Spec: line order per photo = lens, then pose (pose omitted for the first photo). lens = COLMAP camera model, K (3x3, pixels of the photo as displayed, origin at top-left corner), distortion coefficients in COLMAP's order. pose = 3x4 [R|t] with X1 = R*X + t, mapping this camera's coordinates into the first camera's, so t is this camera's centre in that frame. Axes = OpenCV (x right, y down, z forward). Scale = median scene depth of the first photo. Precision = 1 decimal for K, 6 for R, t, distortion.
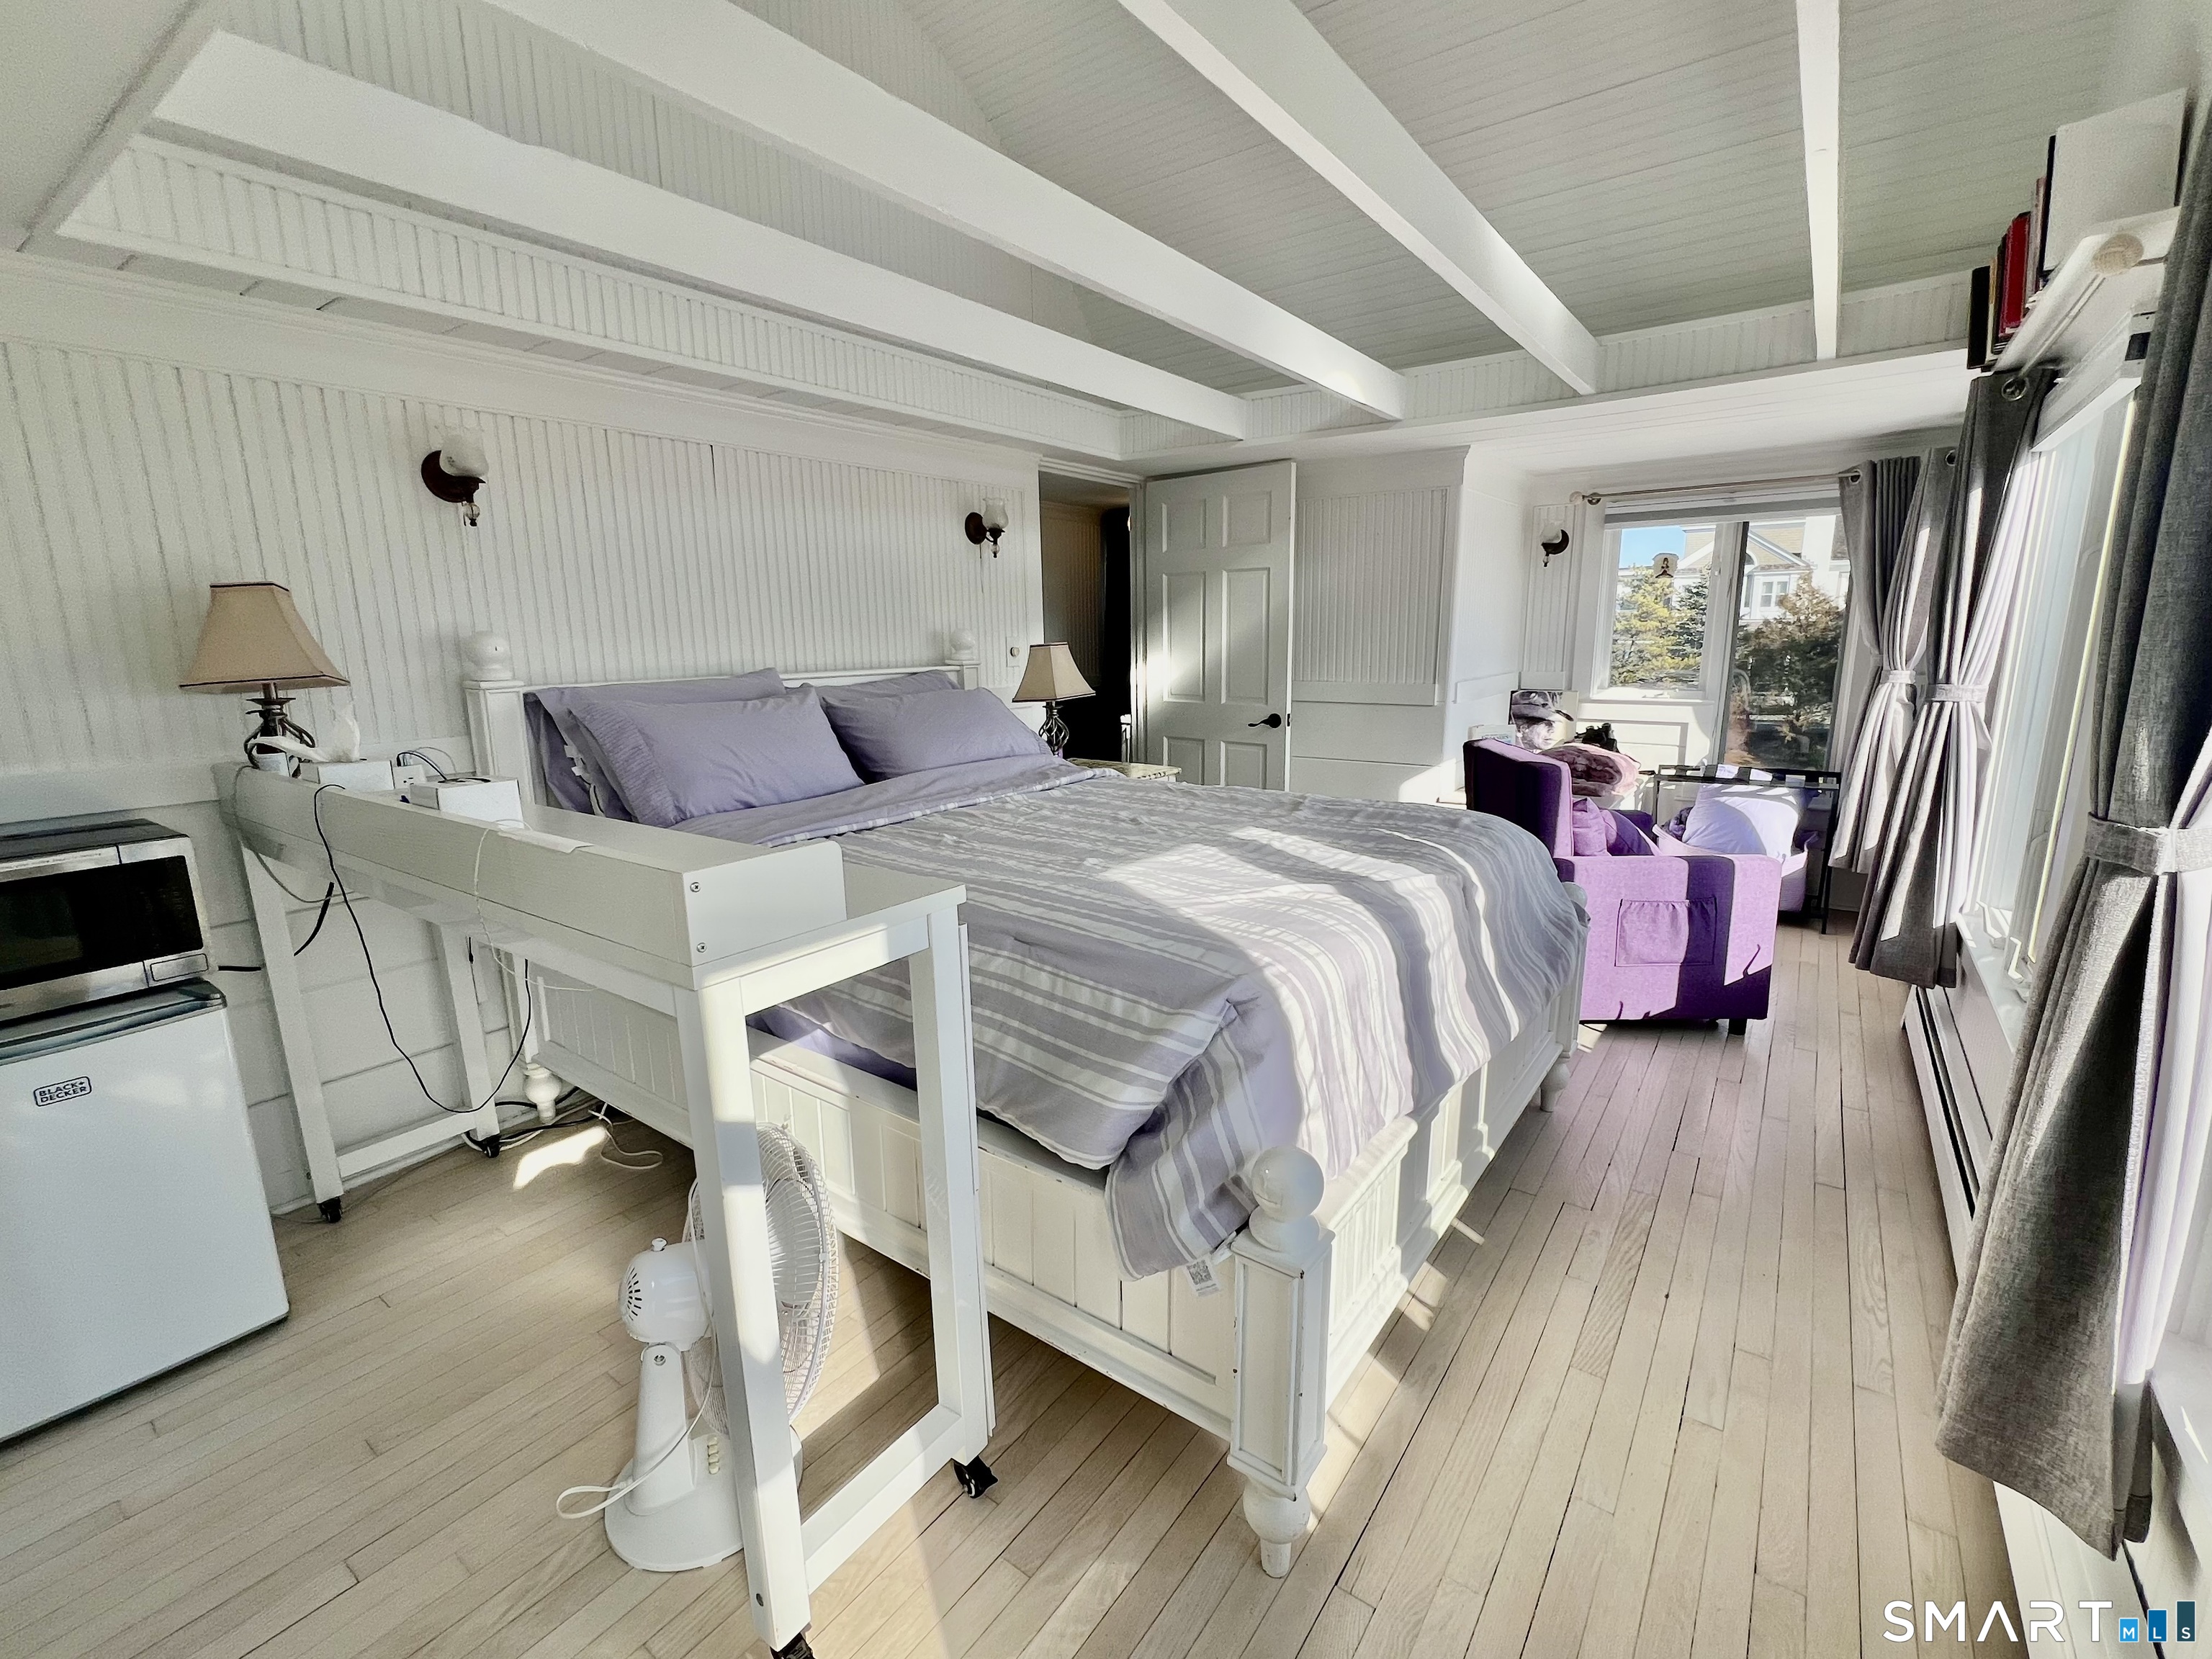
lens RADIAL K [[979.0, 0, 1098.3], [0, 979.0, 824.8], [0, 0, 1]] dist [-0.005766, -0.000220]
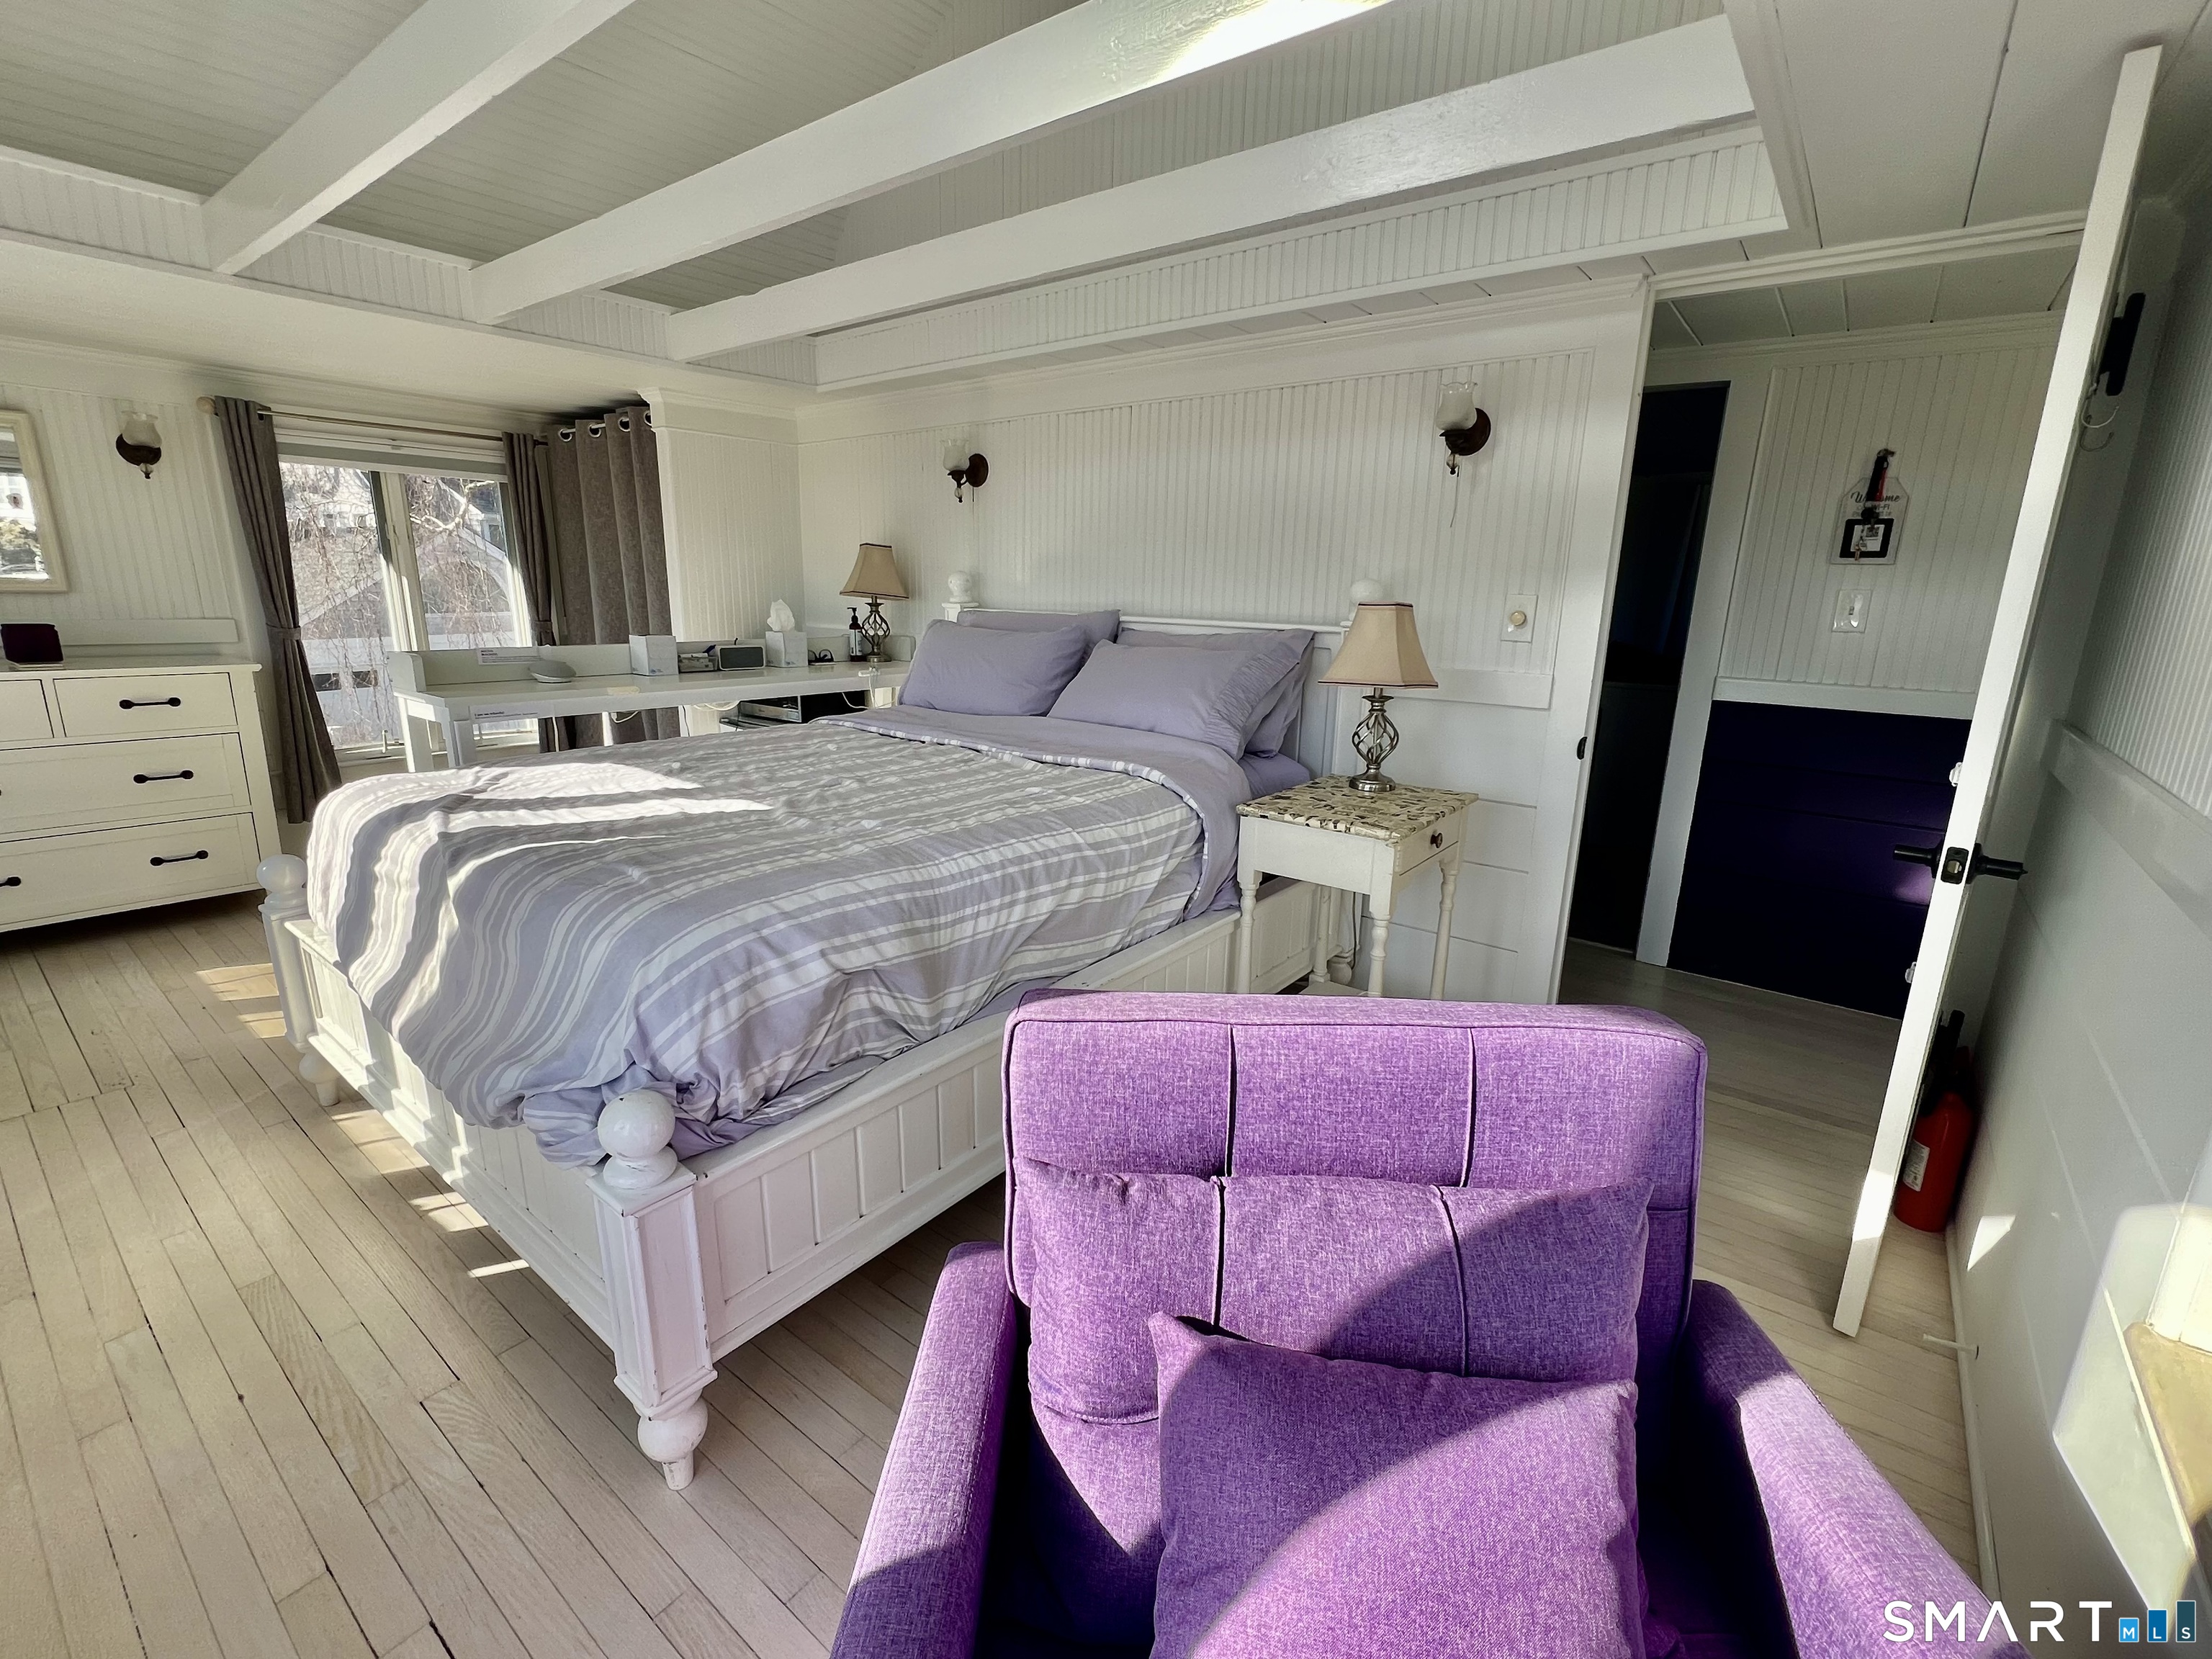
lens RADIAL K [[979.0, 0, 1098.8], [0, 979.0, 829.5], [0, 0, 1]] dist [-0.005766, -0.000220]
pose [[-0.035404, 0.264249, -0.963804, 1.044416], [-0.215709, 0.939655, 0.265552, -0.289020], [0.975816, 0.217303, 0.023733, 1.352956]]
